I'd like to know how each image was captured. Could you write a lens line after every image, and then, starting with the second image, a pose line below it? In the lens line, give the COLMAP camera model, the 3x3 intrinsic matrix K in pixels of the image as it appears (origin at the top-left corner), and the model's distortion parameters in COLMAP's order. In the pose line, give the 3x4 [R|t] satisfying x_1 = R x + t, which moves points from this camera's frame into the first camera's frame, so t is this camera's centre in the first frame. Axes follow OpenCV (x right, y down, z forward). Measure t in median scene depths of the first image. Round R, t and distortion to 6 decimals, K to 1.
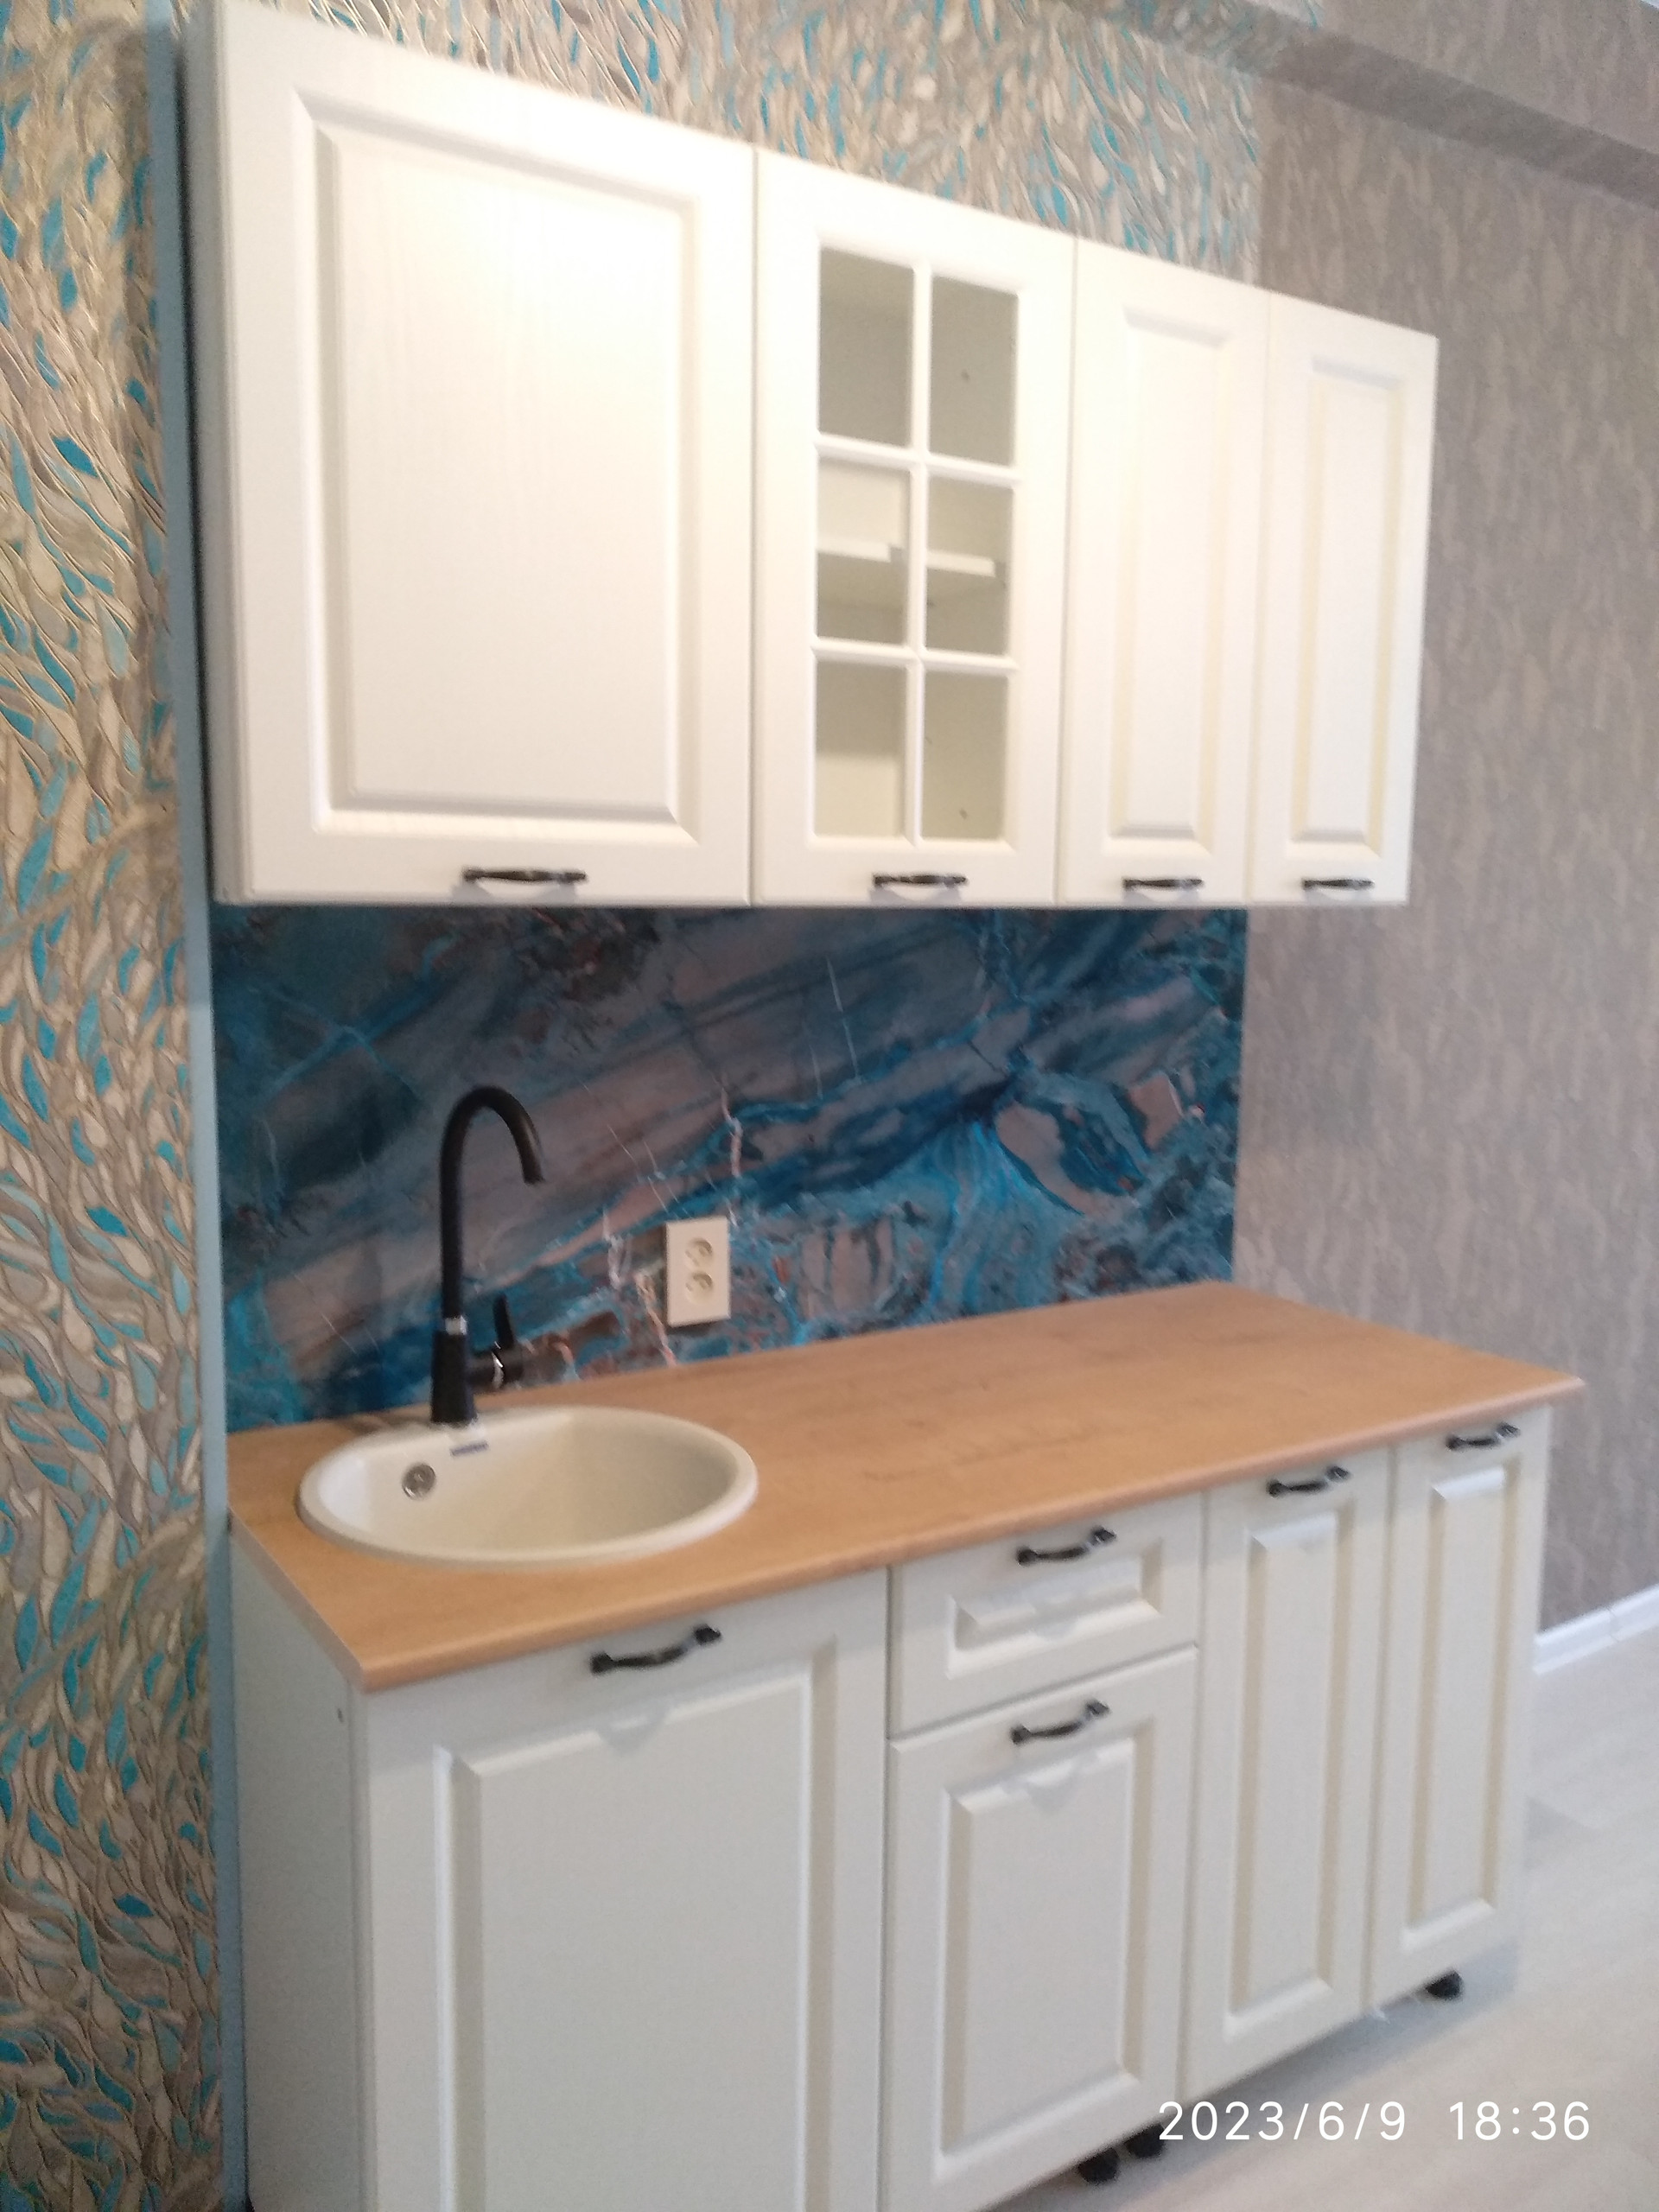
lens RADIAL K [[1693.6, 0, 808.3], [0, 1693.6, 1099.2], [0, 0, 1]] dist [0.018654, -0.015325]
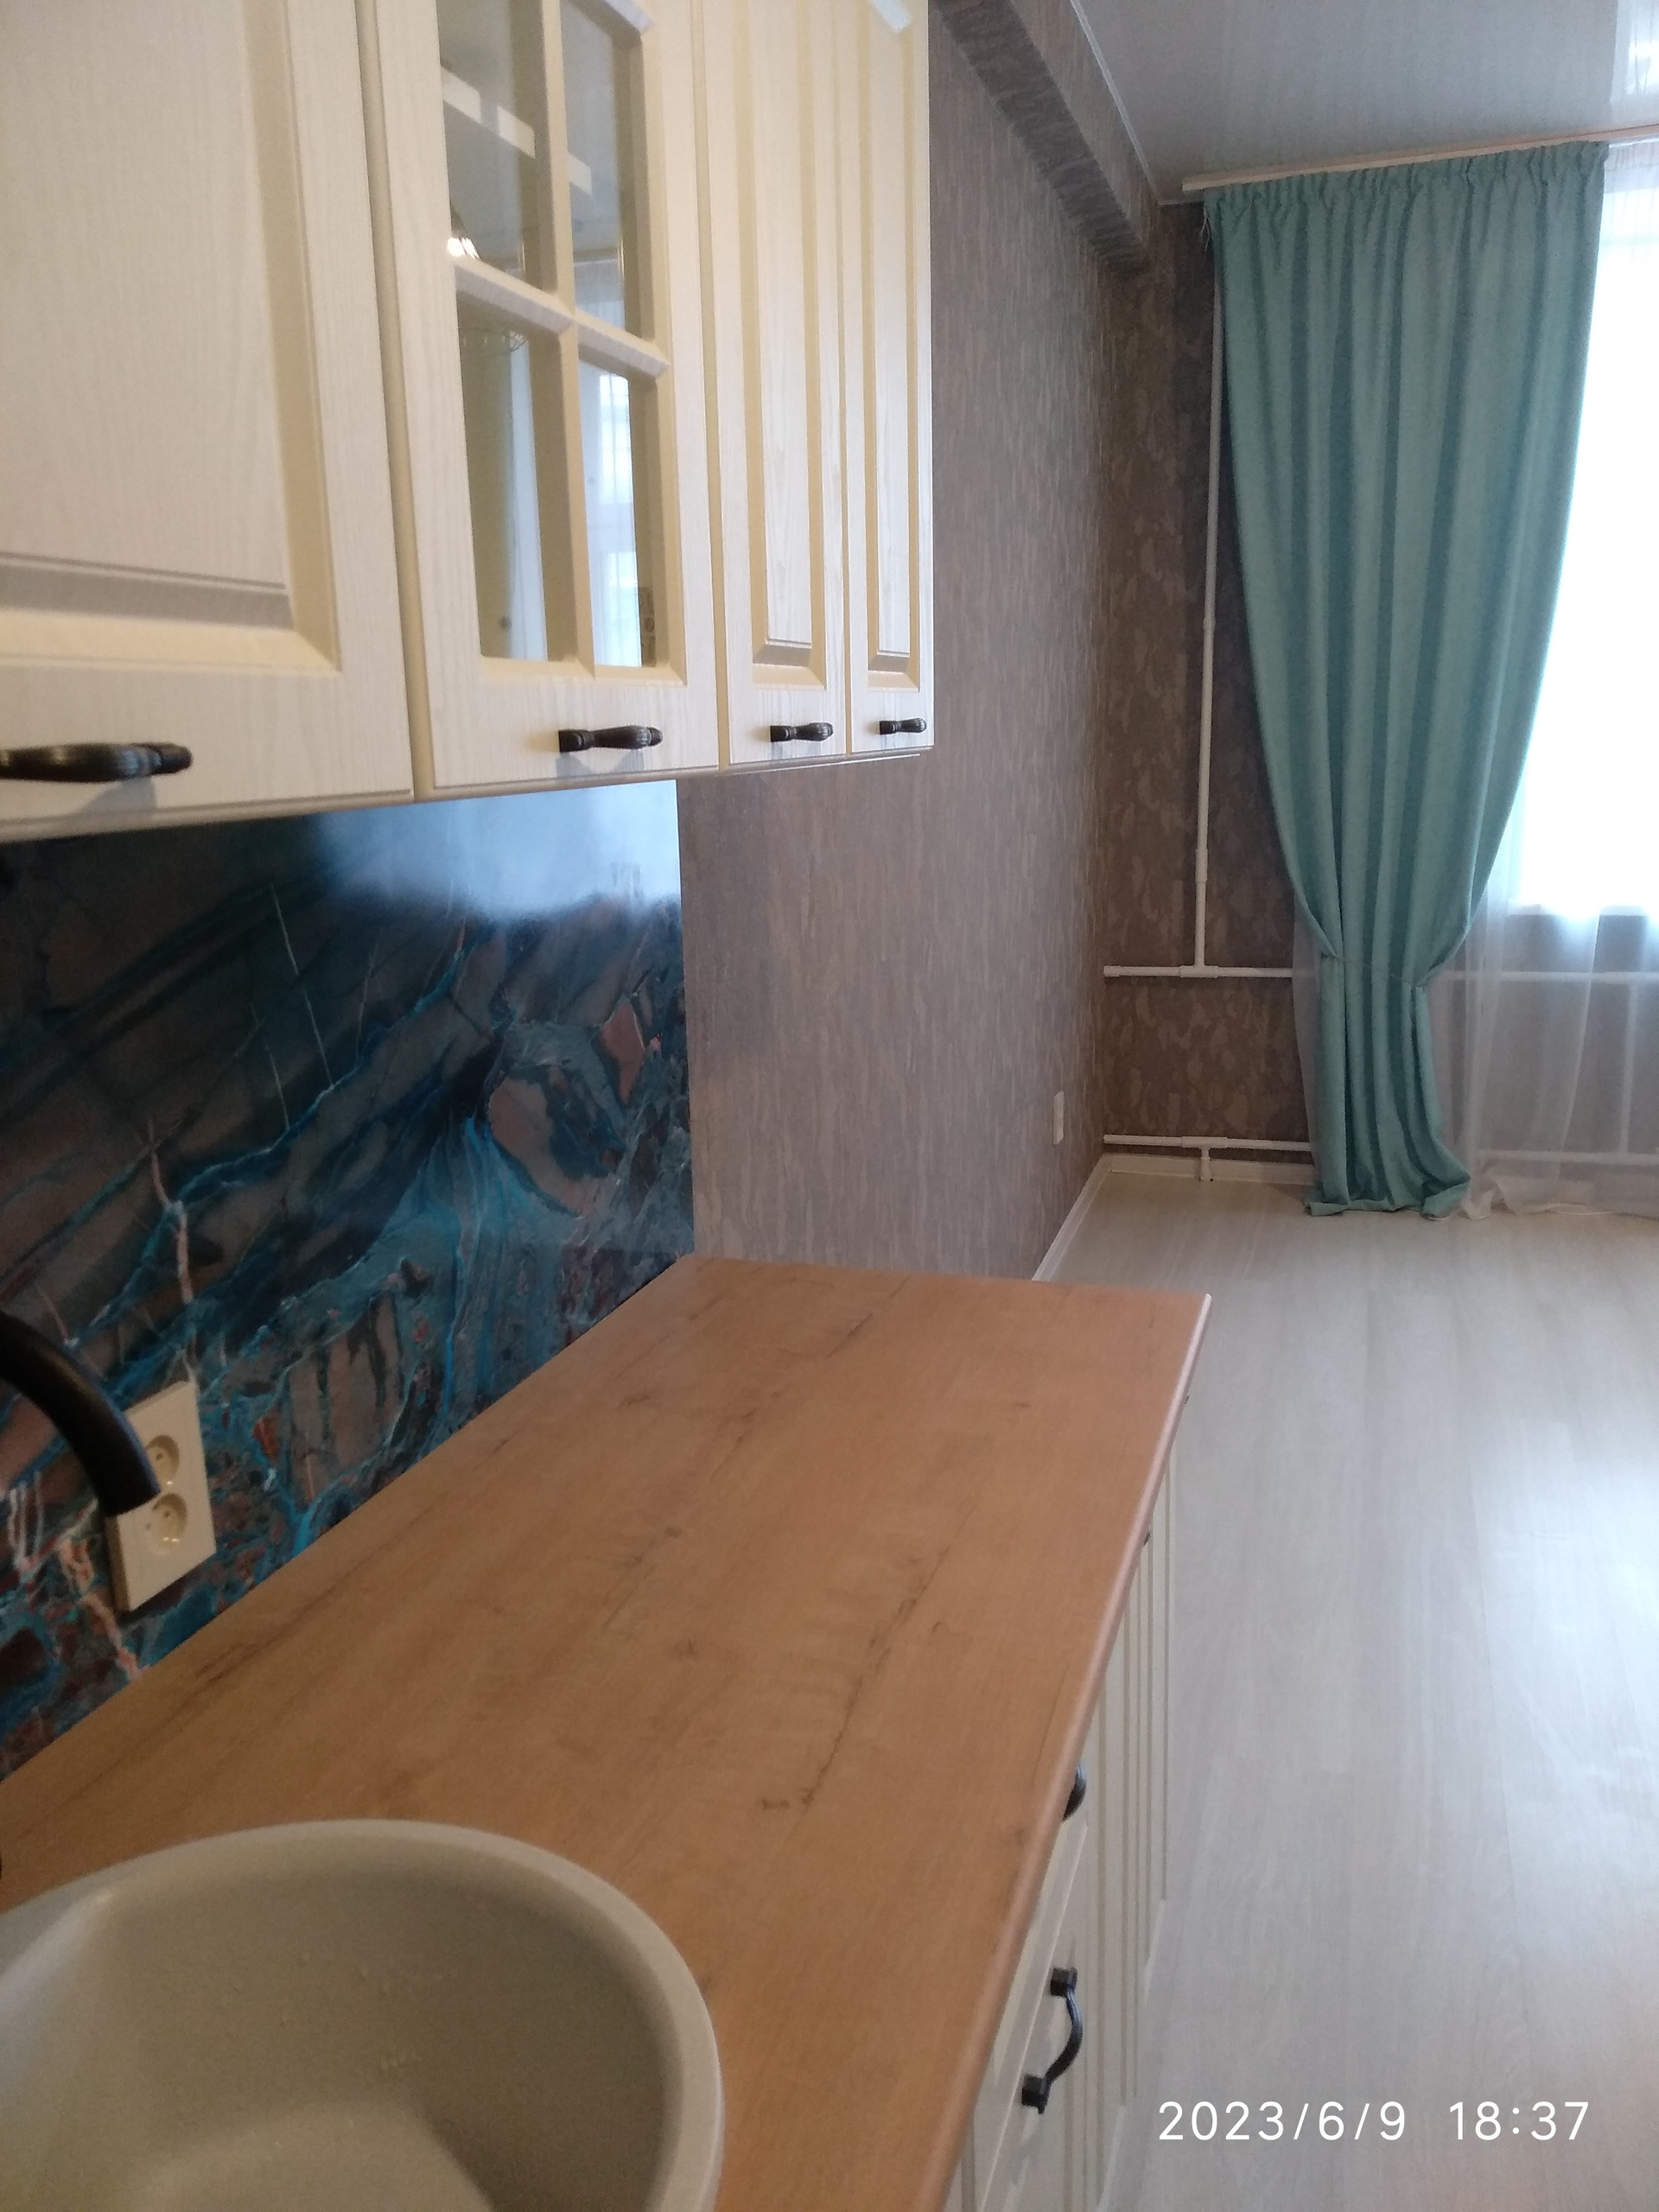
lens RADIAL K [[1693.6, 0, 835.7], [0, 1693.6, 1107.5], [0, 0, 1]] dist [0.018654, -0.015325]
pose [[0.765518, -0.168019, 0.621089, -0.211506], [0.108849, 0.985207, 0.132360, -0.065570], [-0.634140, -0.033719, 0.772483, 0.448165]]
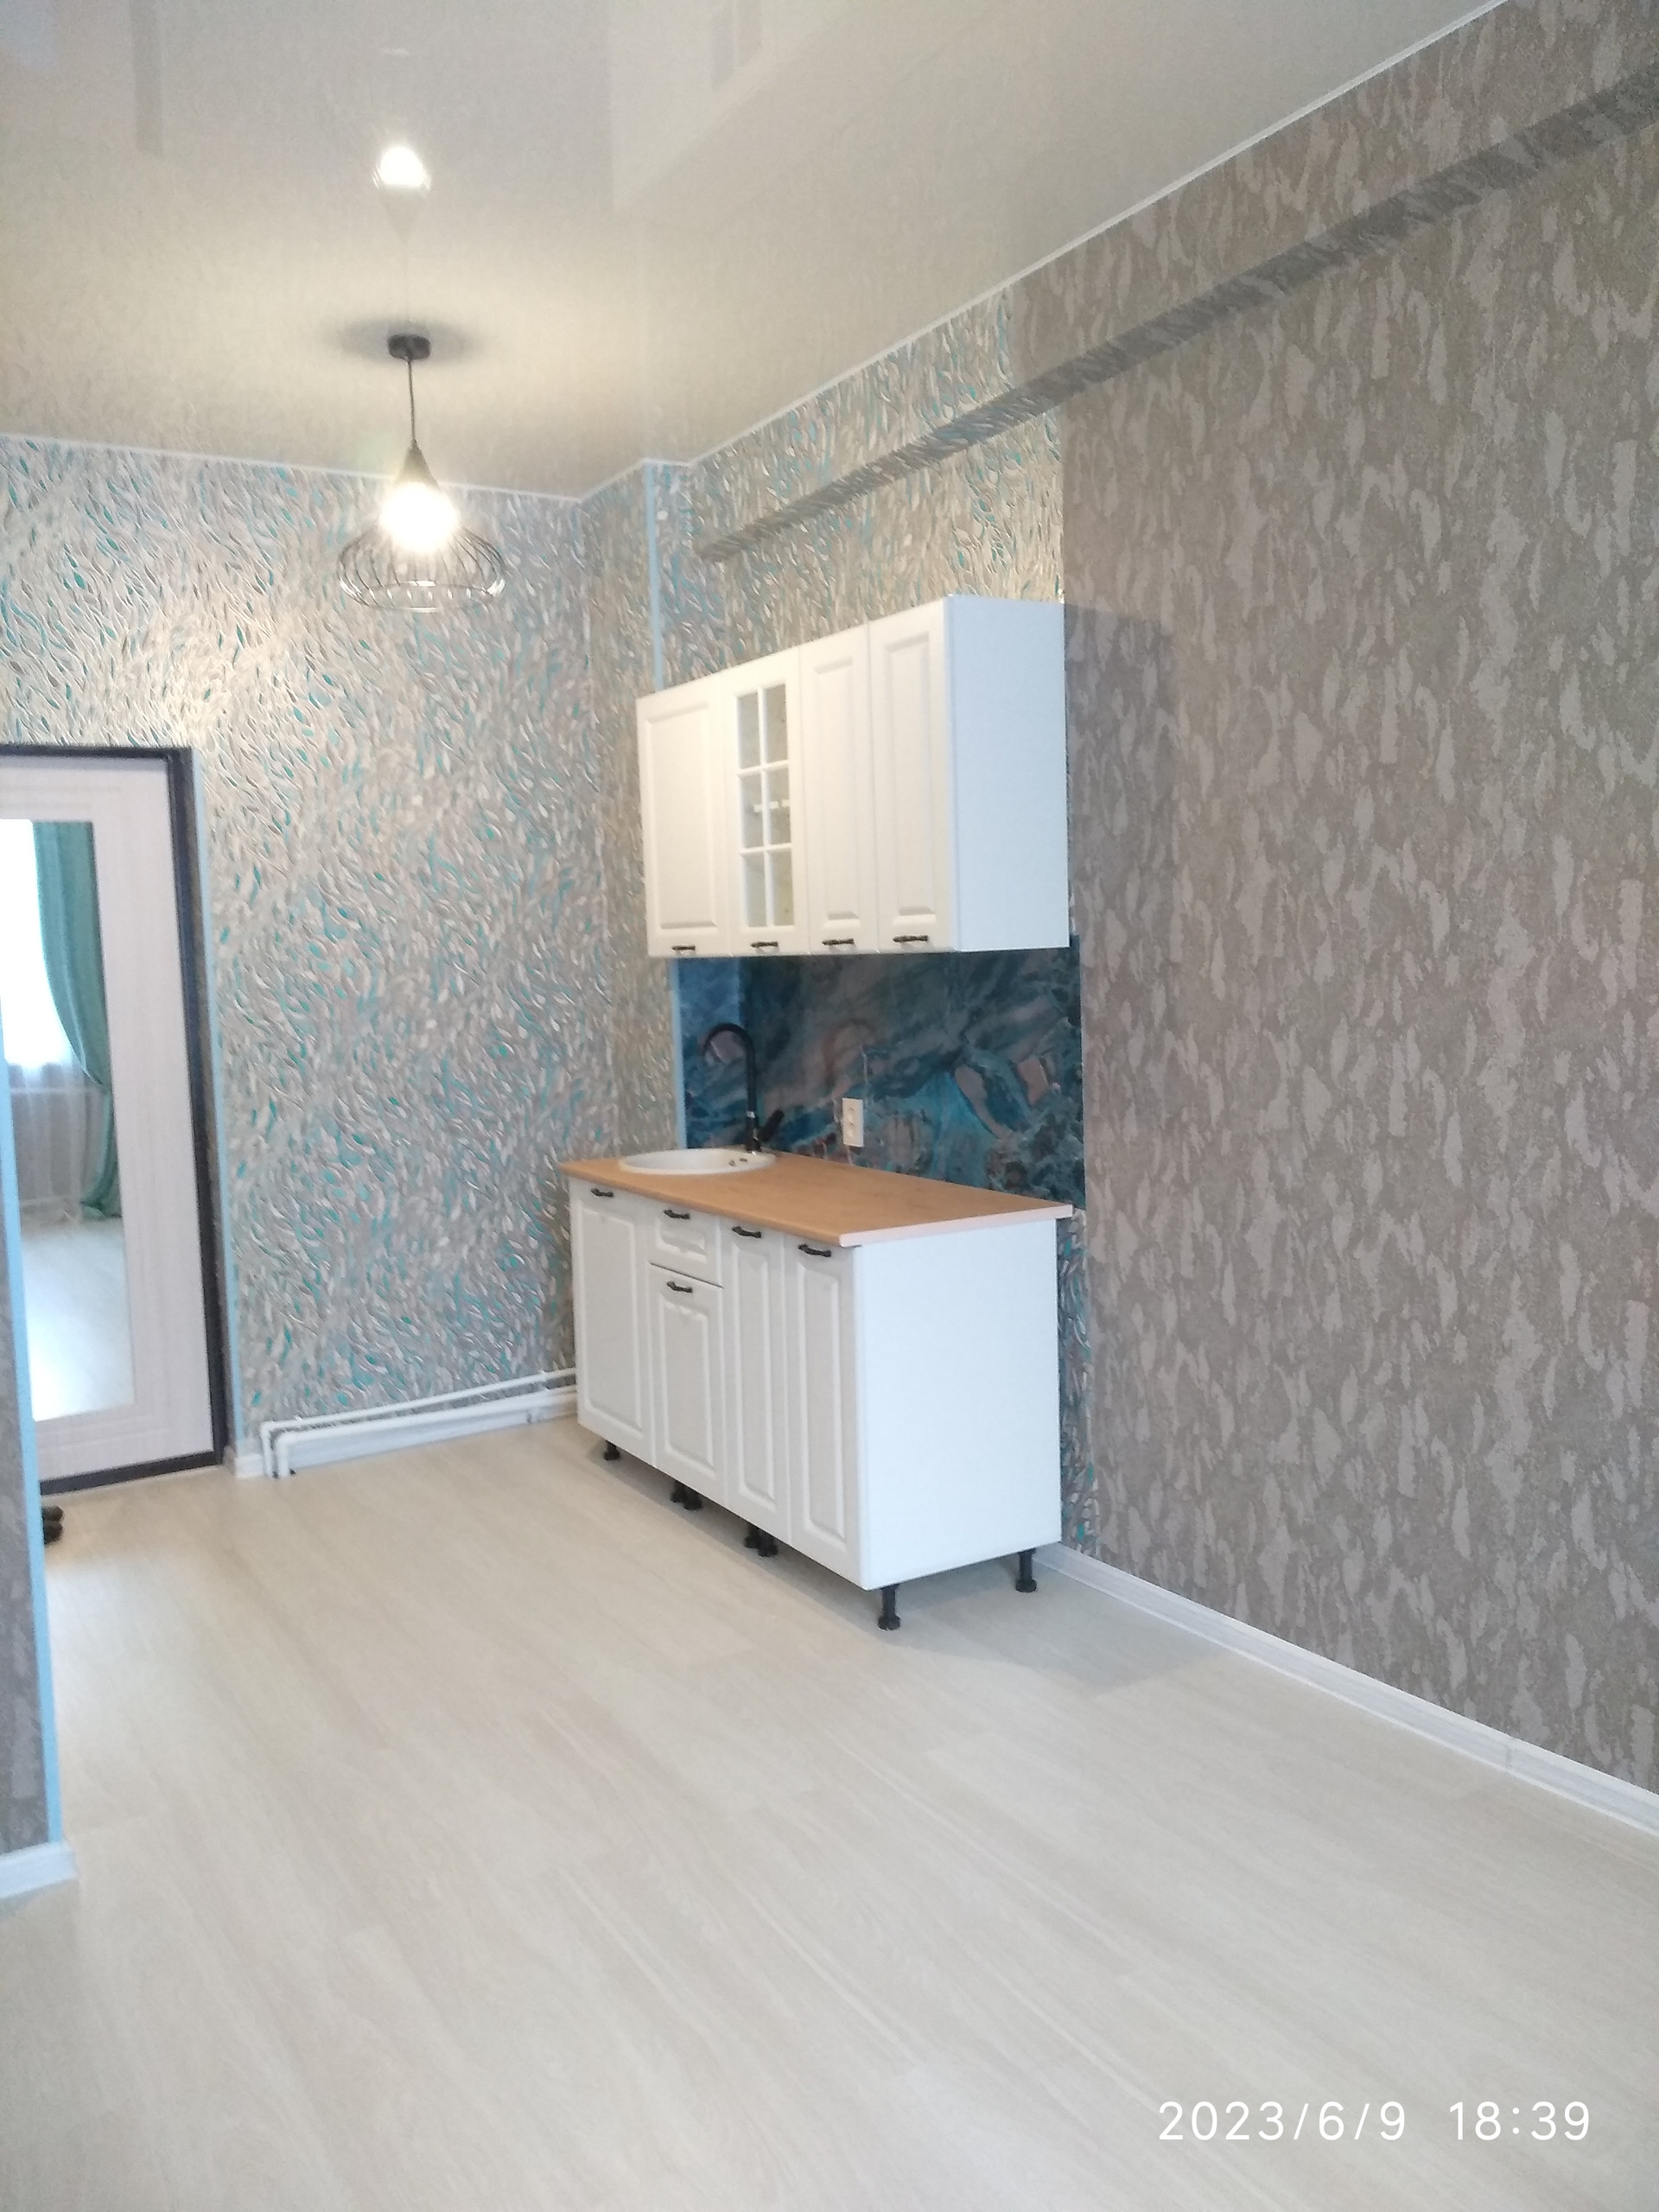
lens RADIAL K [[1693.6, 0, 817.4], [0, 1693.6, 1120.2], [0, 0, 1]] dist [0.018654, -0.015325]
pose [[-0.026633, 0.093285, -0.995283, 2.065501], [-0.092076, 0.991175, 0.095364, -0.102779], [0.995396, 0.094181, -0.017809, 0.979368]]
